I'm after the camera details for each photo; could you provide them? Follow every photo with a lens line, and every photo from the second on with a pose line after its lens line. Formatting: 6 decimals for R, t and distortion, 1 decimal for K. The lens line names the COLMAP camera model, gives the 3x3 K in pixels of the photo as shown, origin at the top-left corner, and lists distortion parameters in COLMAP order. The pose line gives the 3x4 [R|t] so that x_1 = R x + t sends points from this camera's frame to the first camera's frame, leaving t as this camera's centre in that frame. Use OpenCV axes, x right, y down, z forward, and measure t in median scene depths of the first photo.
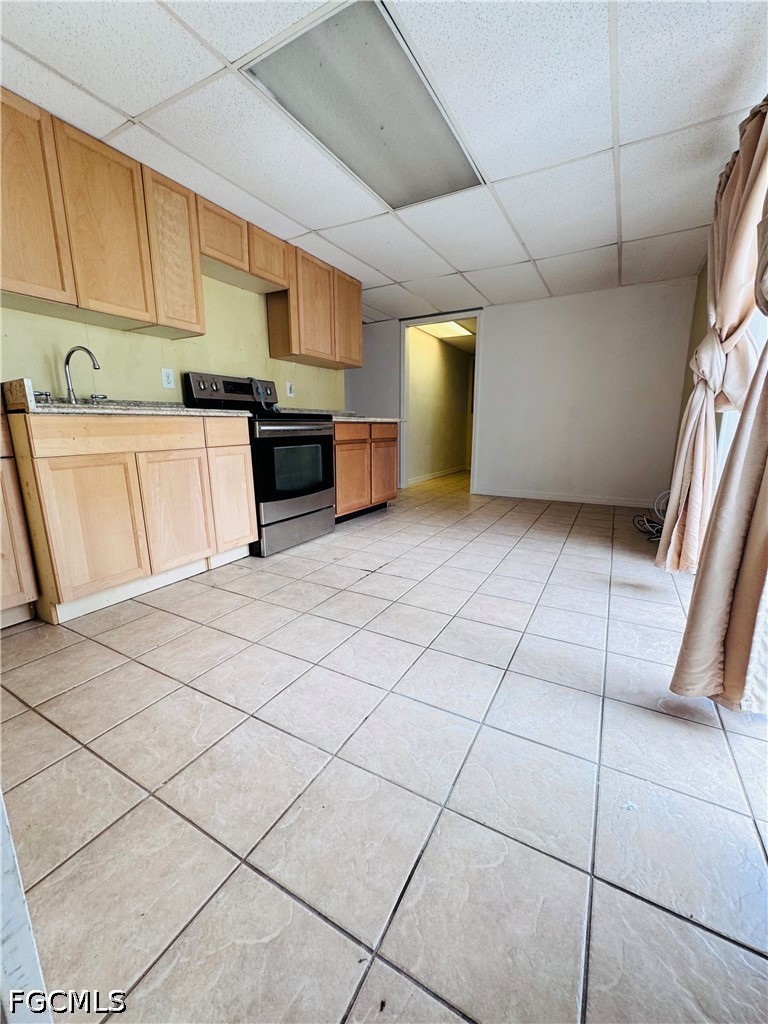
lens RADIAL K [[412.8, 0, 383.5], [0, 412.8, 513.1], [0, 0, 1]] dist [0.000512, 0.000009]
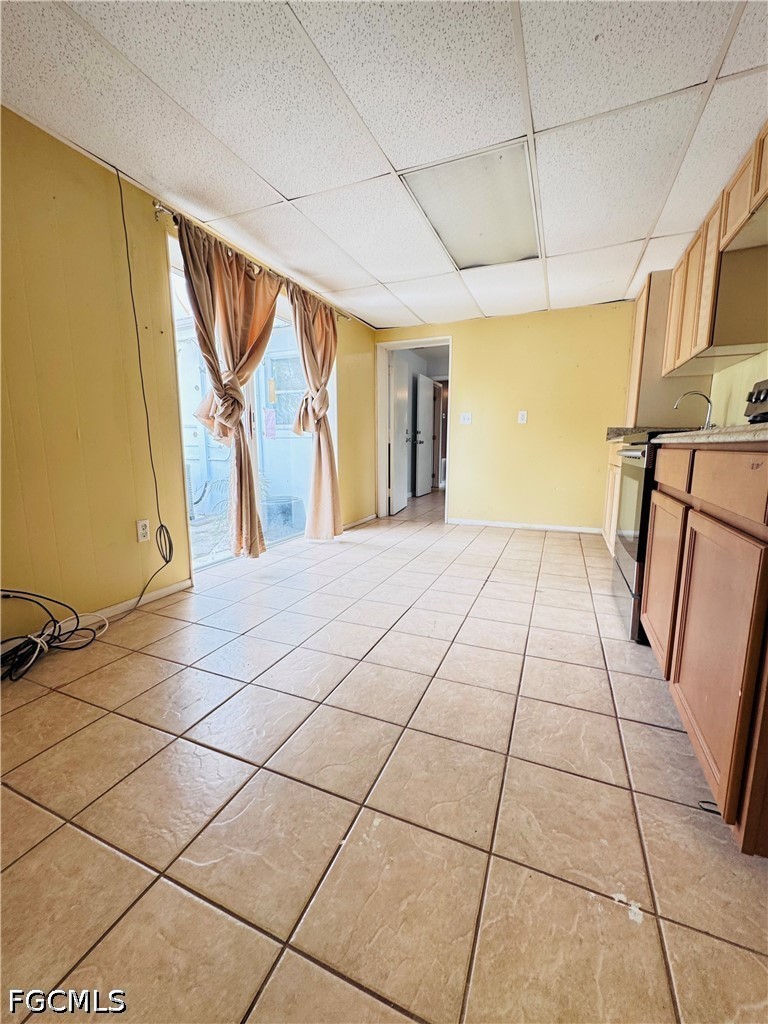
lens RADIAL K [[412.8, 0, 384.9], [0, 412.8, 512.7], [0, 0, 1]] dist [0.000512, 0.000009]
pose [[-0.993883, 0.021113, -0.108398, 0.338912], [-0.019300, 0.933244, 0.358724, -0.393708], [0.108735, 0.358622, -0.927128, 1.810148]]
